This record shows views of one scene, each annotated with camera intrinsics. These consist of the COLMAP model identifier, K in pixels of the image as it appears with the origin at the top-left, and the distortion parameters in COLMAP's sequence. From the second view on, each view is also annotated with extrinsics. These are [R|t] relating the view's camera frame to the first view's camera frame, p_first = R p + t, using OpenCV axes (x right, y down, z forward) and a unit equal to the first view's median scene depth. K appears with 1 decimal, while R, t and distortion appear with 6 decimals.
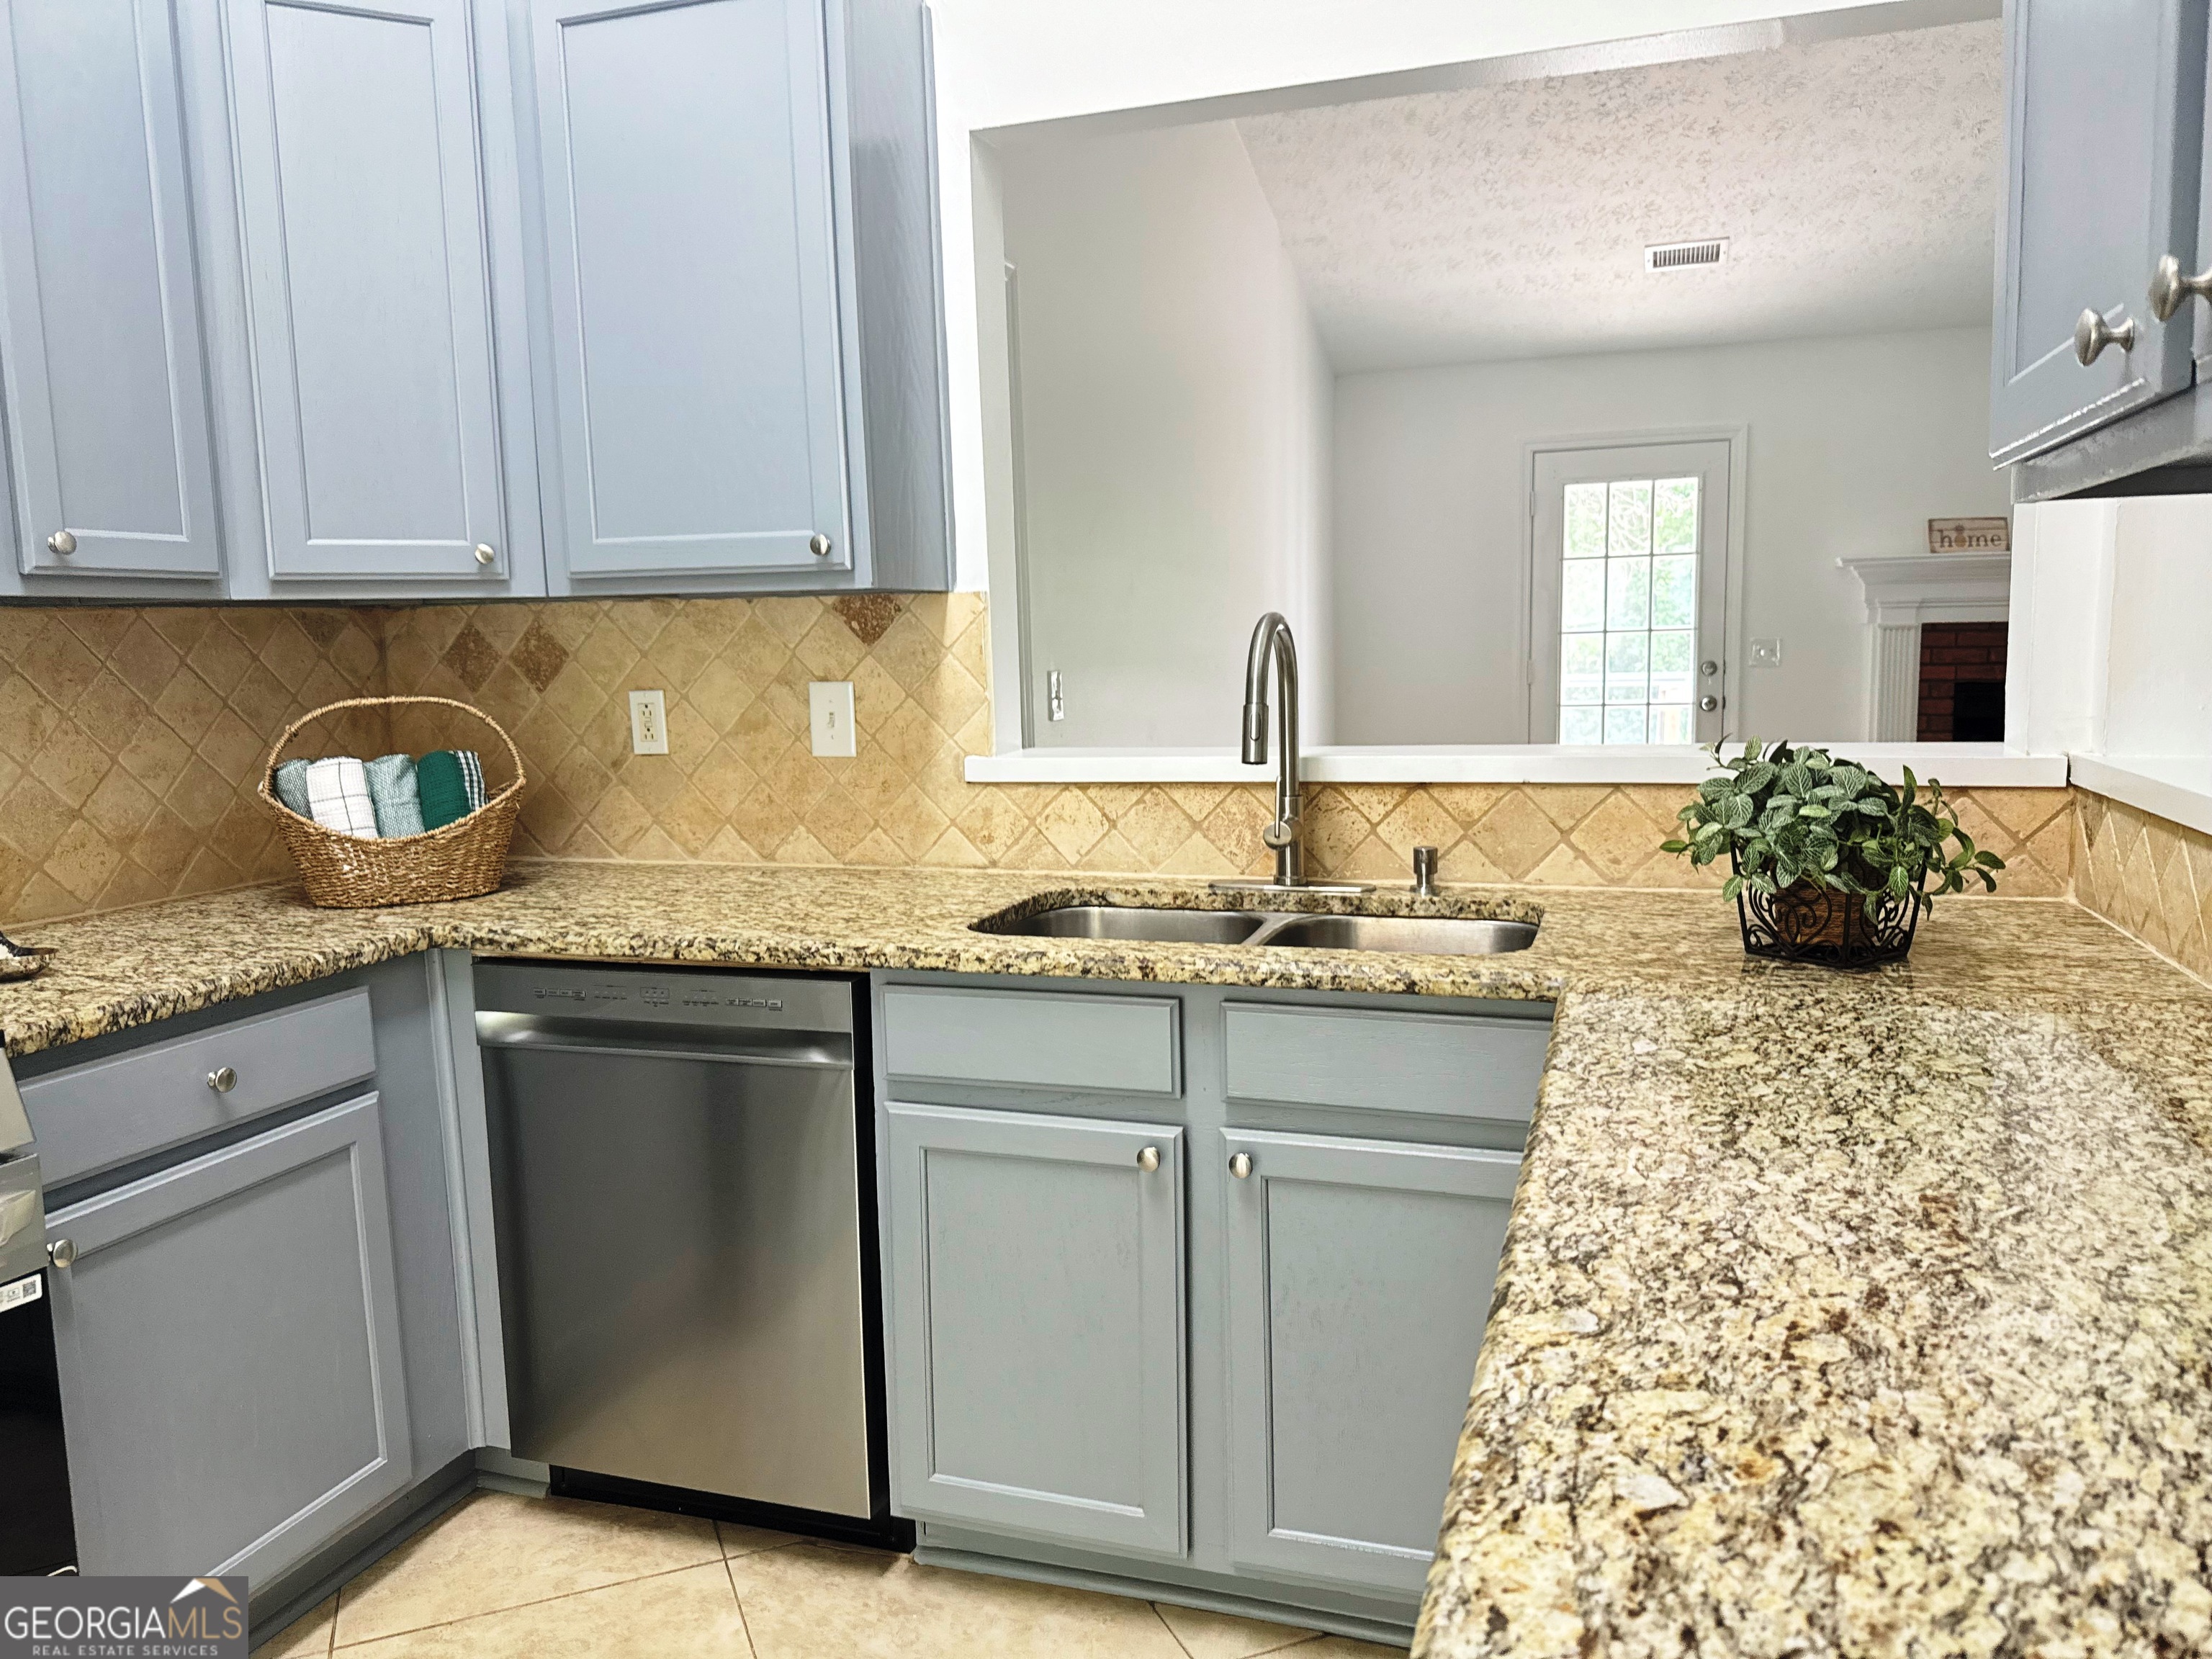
lens RADIAL K [[1553.9, 0, 1119.9], [0, 1553.9, 852.2], [0, 0, 1]] dist [0.084834, -0.124880]
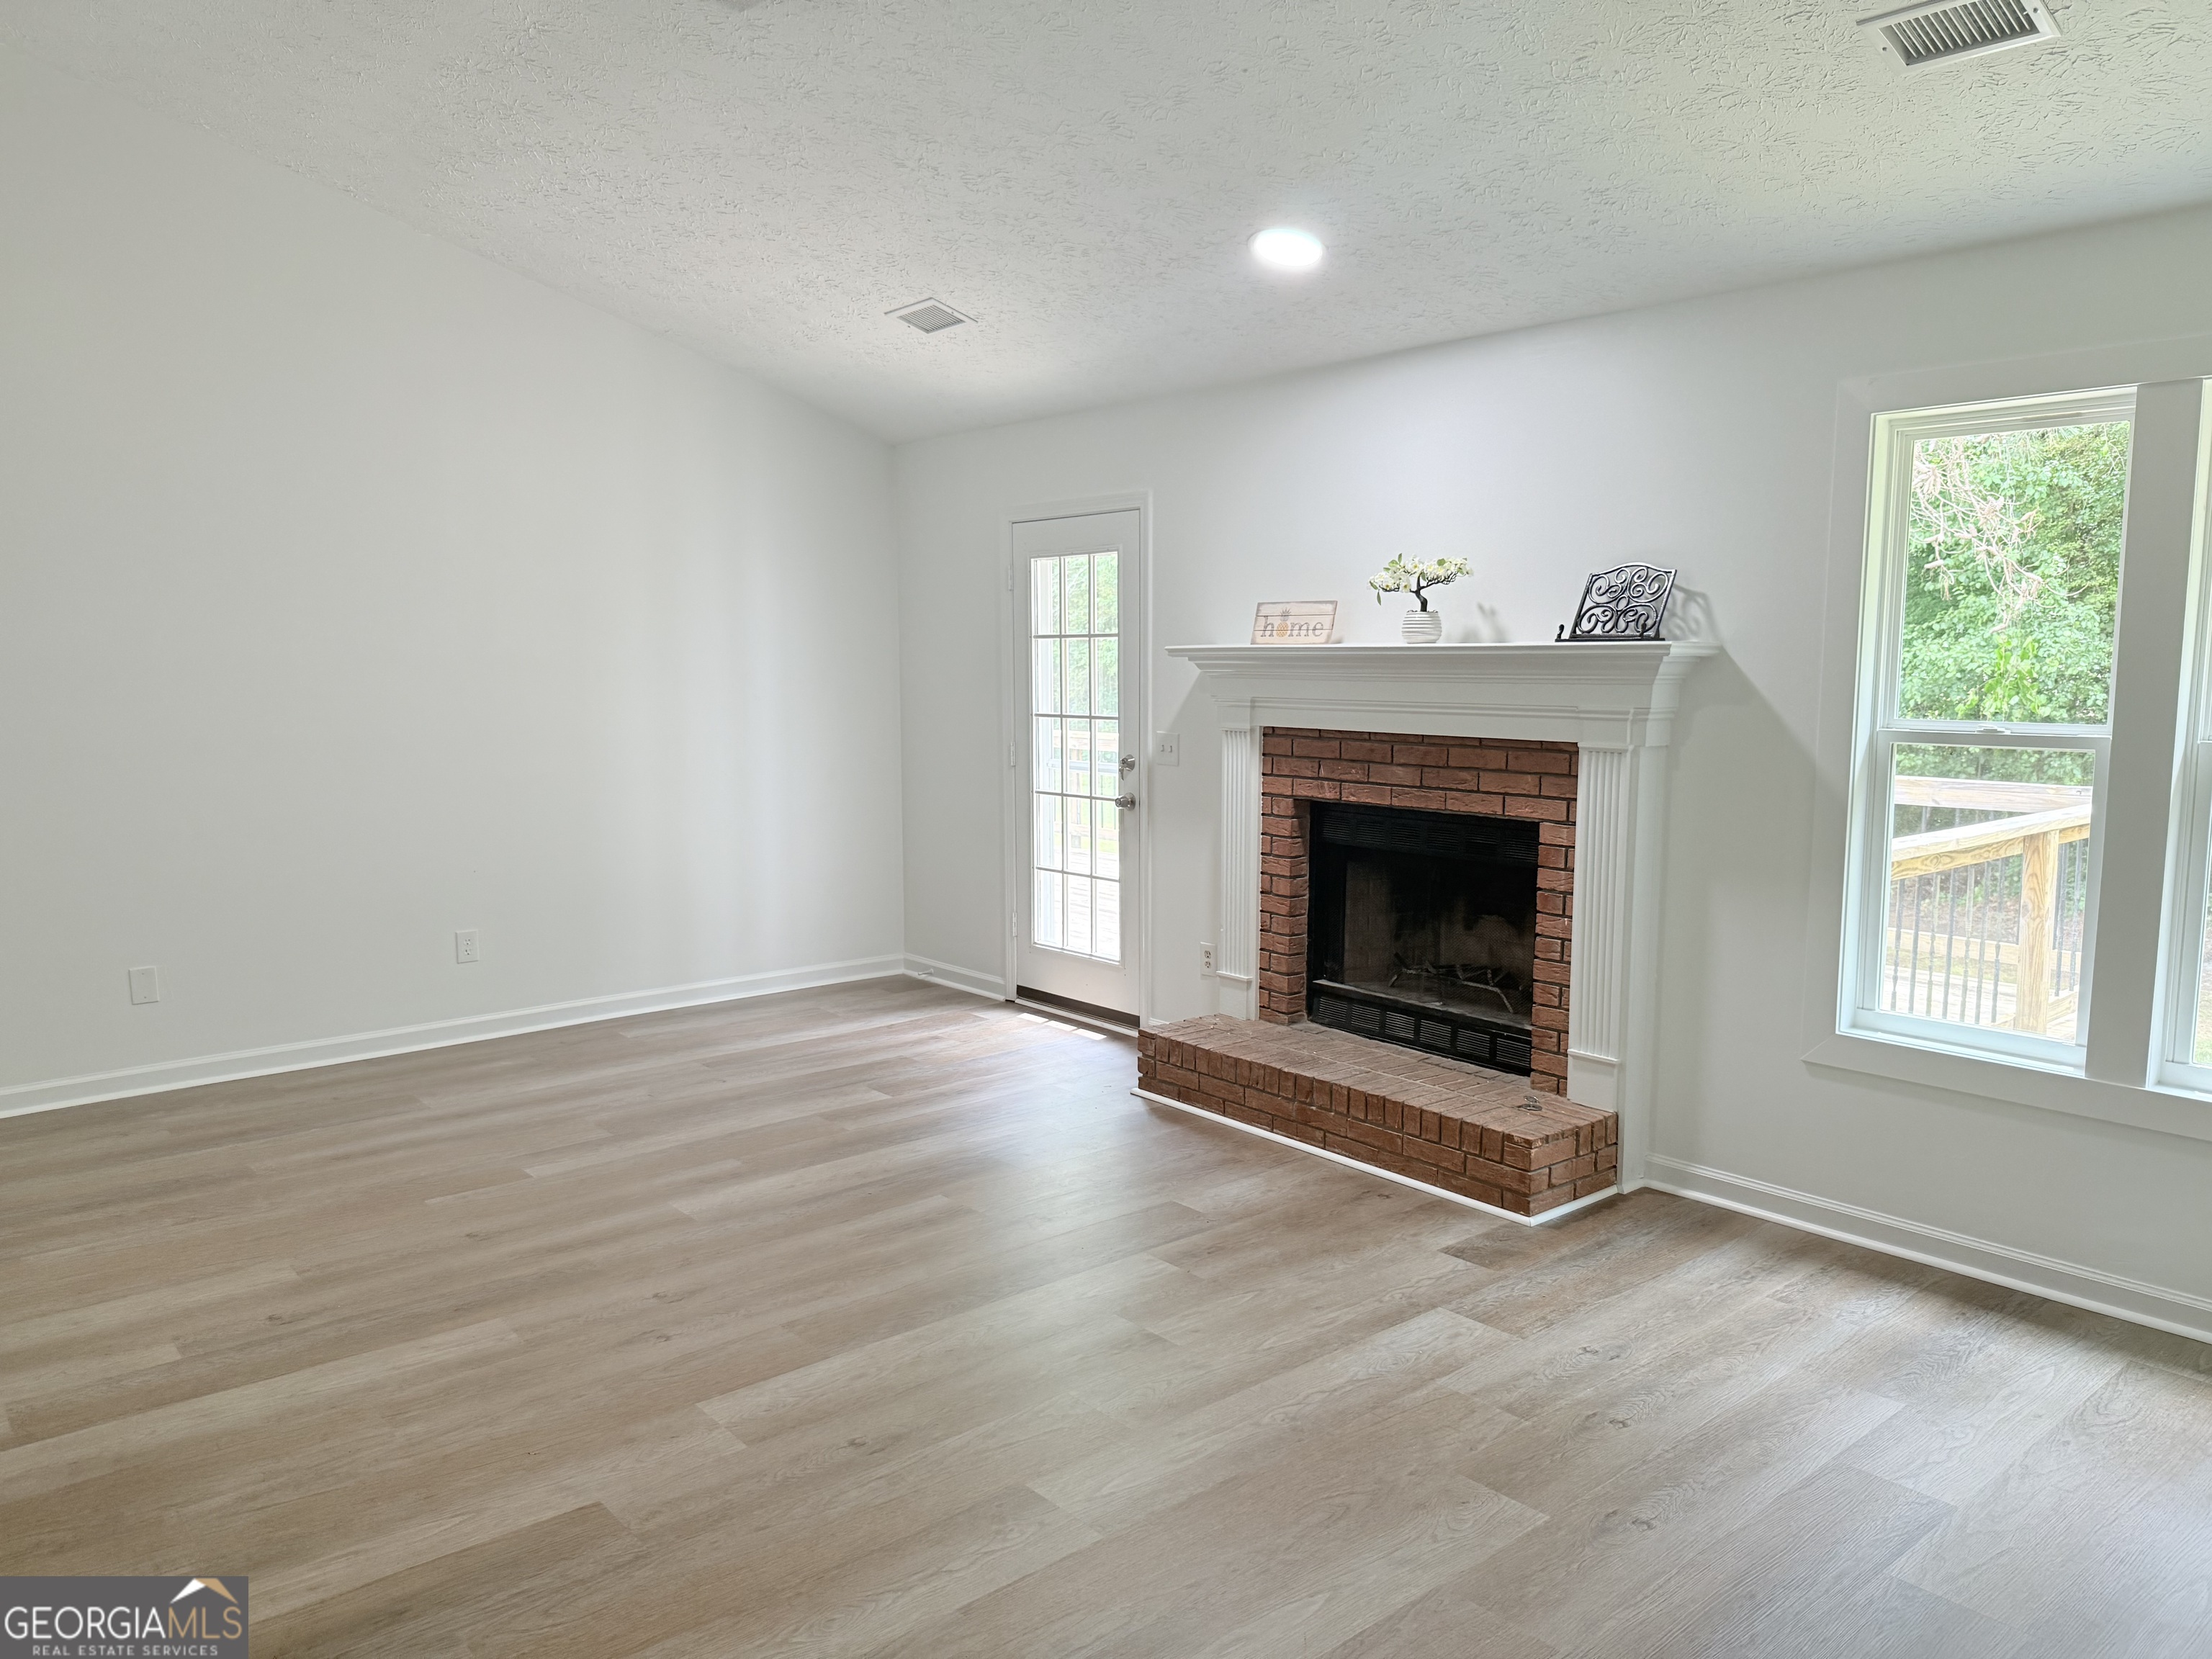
lens RADIAL K [[1553.9, 0, 1102.0], [0, 1553.9, 837.3], [0, 0, 1]] dist [0.084834, -0.124880]
pose [[0.847946, 0.083620, -0.523446, 2.627964], [-0.091281, 0.995762, 0.011203, -0.265726], [0.522165, 0.038280, 0.851985, 0.776071]]
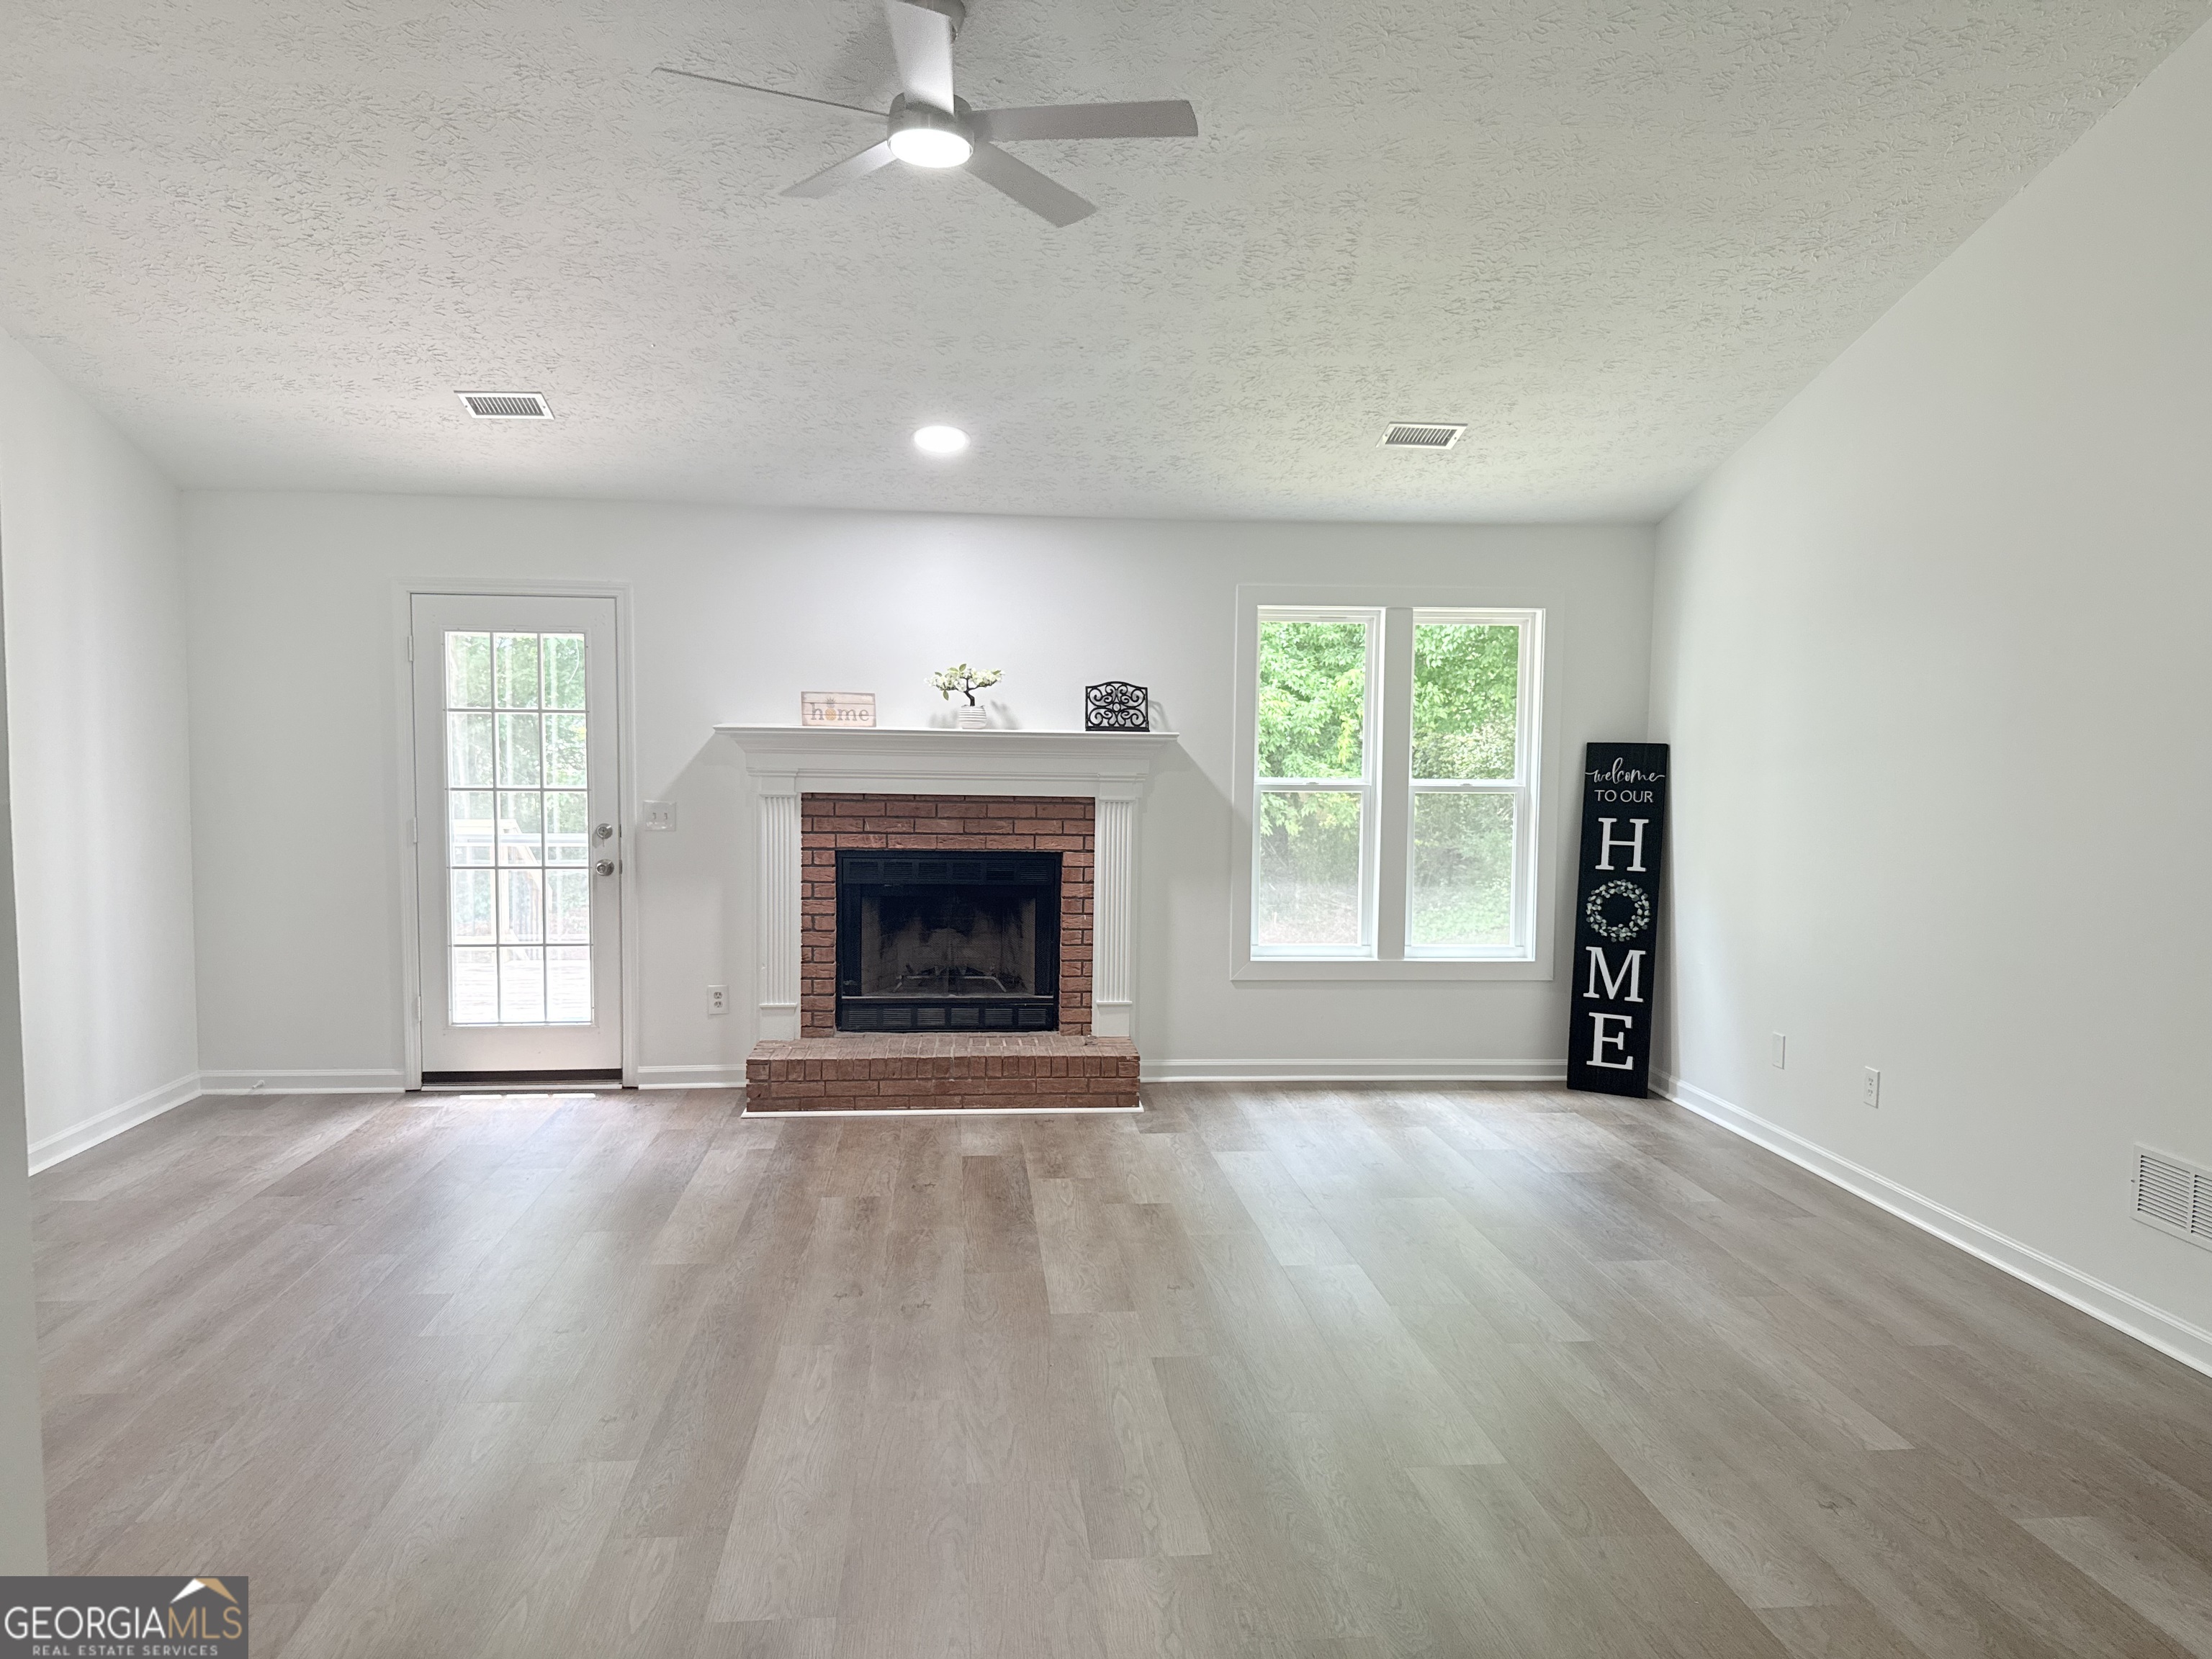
lens RADIAL K [[1553.9, 0, 1114.9], [0, 1553.9, 825.2], [0, 0, 1]] dist [0.084834, -0.124880]
pose [[0.914699, 0.010308, 0.404004, 0.872124], [0.022458, 0.996833, -0.076281, -0.132225], [-0.403511, 0.078847, 0.911571, 0.031755]]
